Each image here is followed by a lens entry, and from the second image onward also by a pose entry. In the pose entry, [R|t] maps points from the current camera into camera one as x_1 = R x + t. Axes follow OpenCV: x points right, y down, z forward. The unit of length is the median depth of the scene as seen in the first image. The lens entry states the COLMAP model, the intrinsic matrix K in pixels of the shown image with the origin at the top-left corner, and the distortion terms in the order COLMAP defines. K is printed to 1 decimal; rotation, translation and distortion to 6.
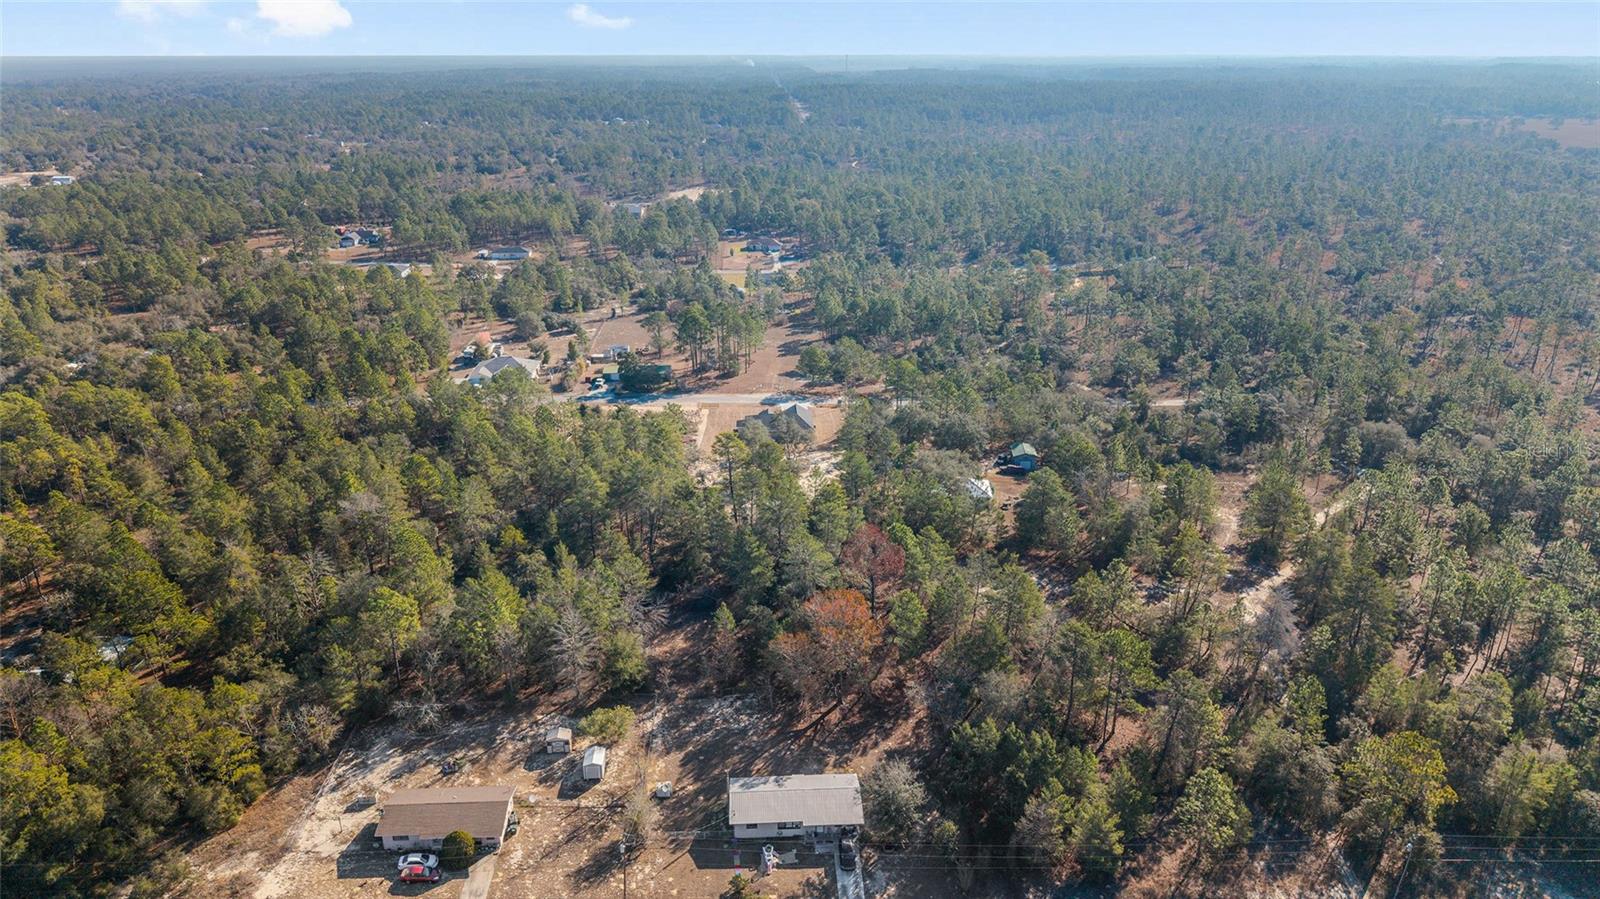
lens RADIAL K [[1041.6, 0, 800.8], [0, 1041.6, 483.3], [0, 0, 1]] dist [0.034097, -0.084743]
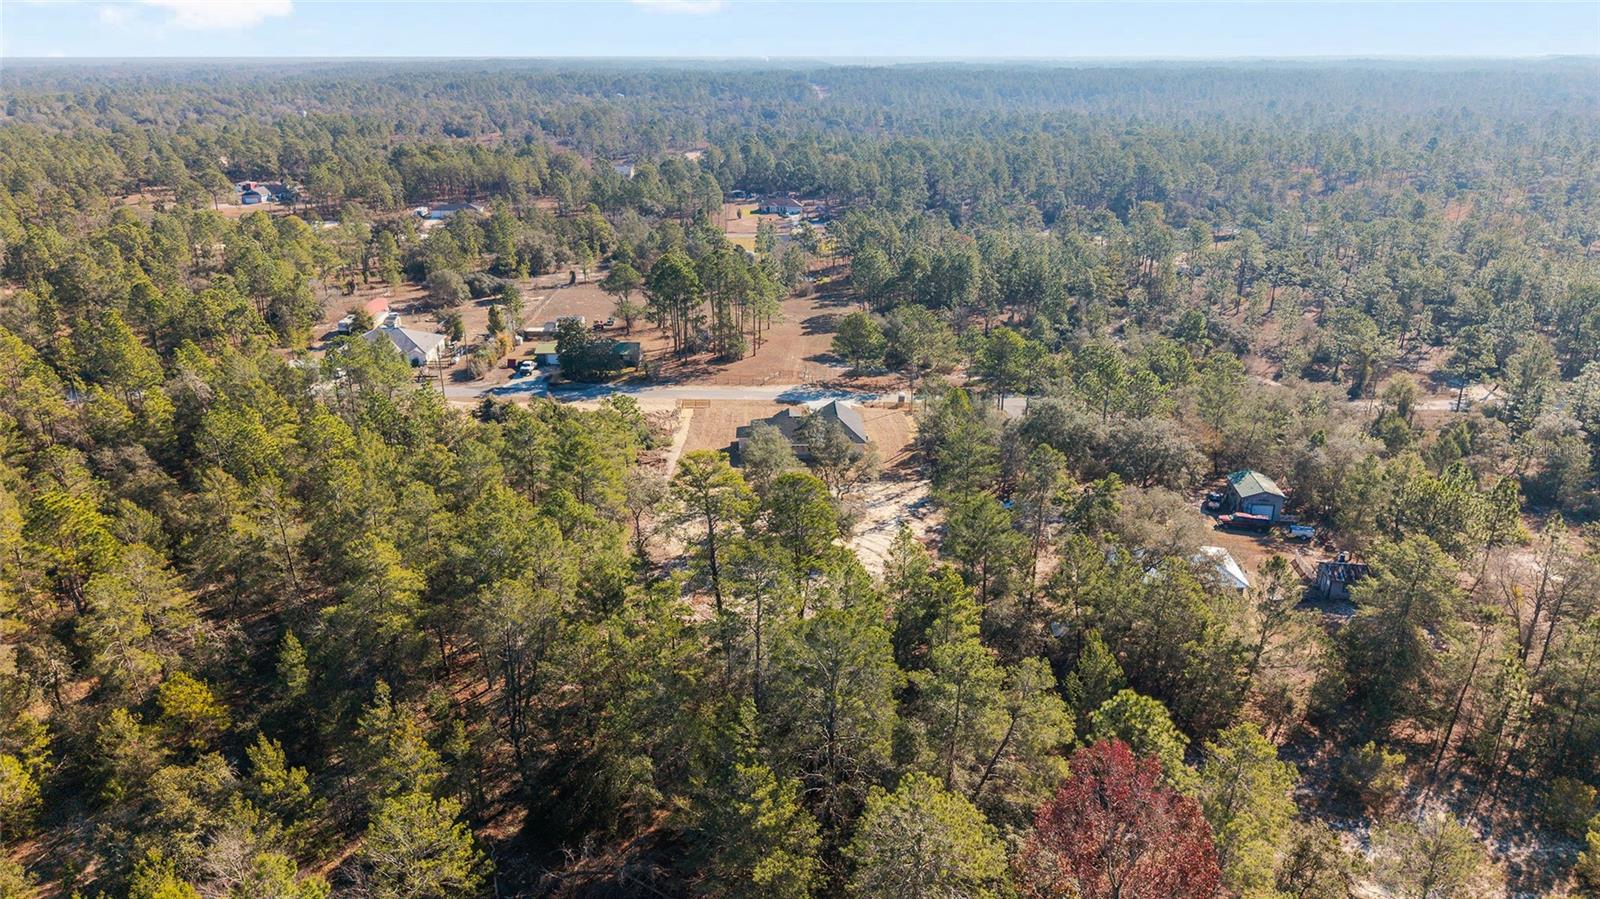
lens RADIAL K [[1070.0, 0, 800.0], [0, 1070.0, 449.5], [0, 0, 1]] dist [0.042091, -0.064160]
pose [[0.999892, 0.007954, -0.012352, -0.014437], [-0.008449, 0.999140, -0.040595, -0.018838], [0.012018, 0.040695, 0.999099, 0.318810]]
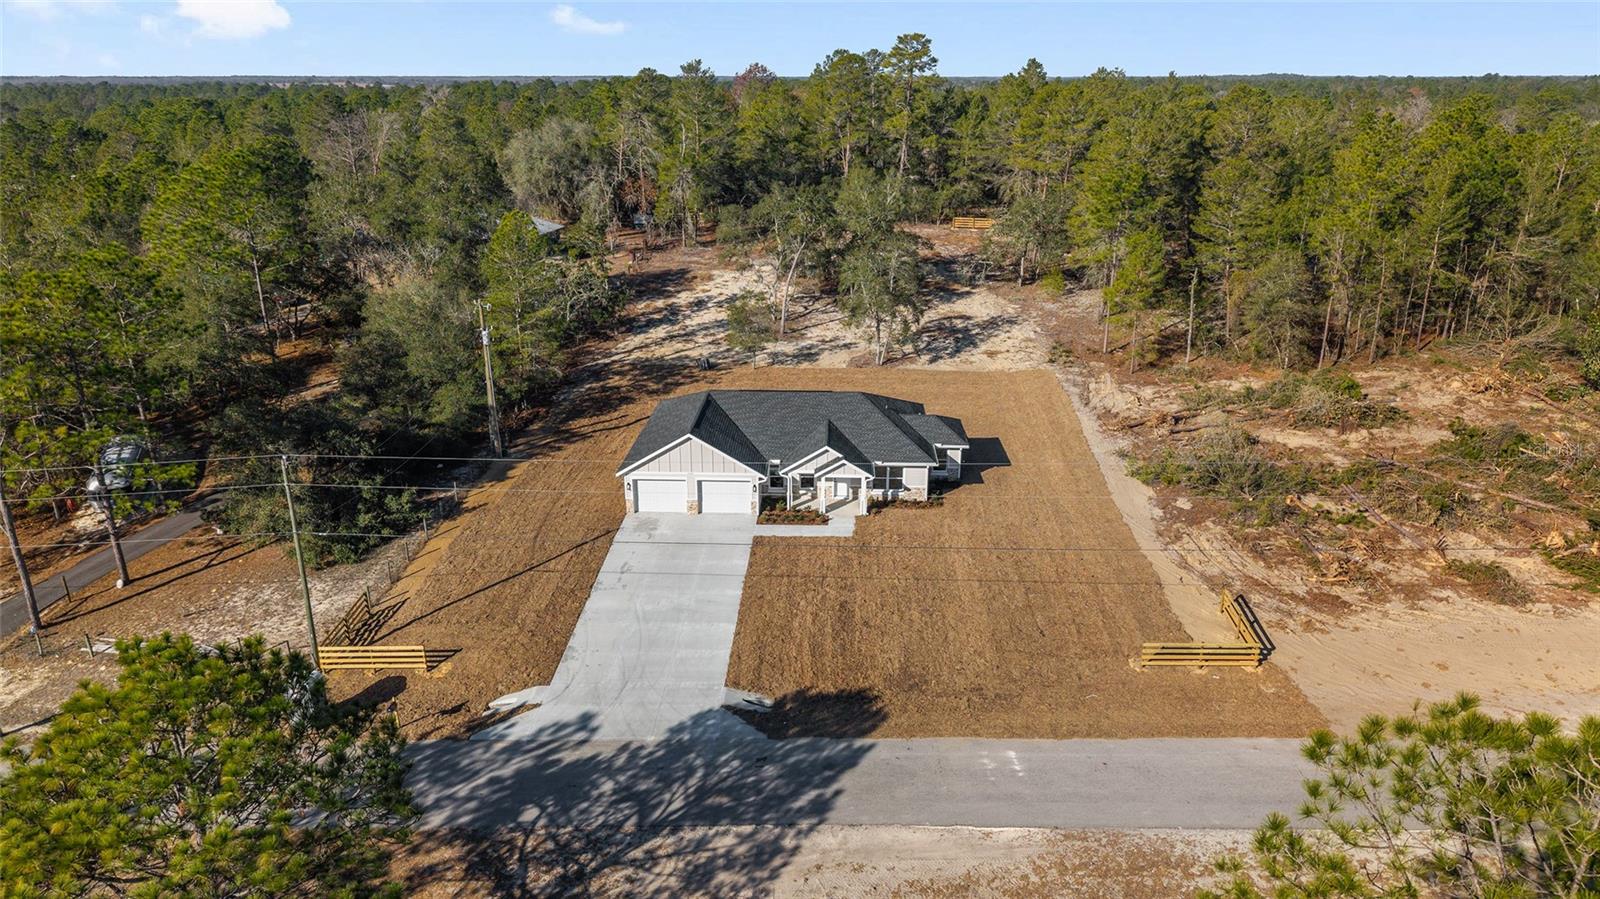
lens RADIAL K [[1083.7, 0, 800.0], [0, 1083.7, 449.5], [0, 0, 1]] dist [0.066770, -0.000554]
pose [[-0.996048, -0.023944, 0.085529, -0.037310], [0.038398, 0.752243, 0.657766, -0.178729], [-0.080089, 0.658451, -0.748350, 0.973531]]
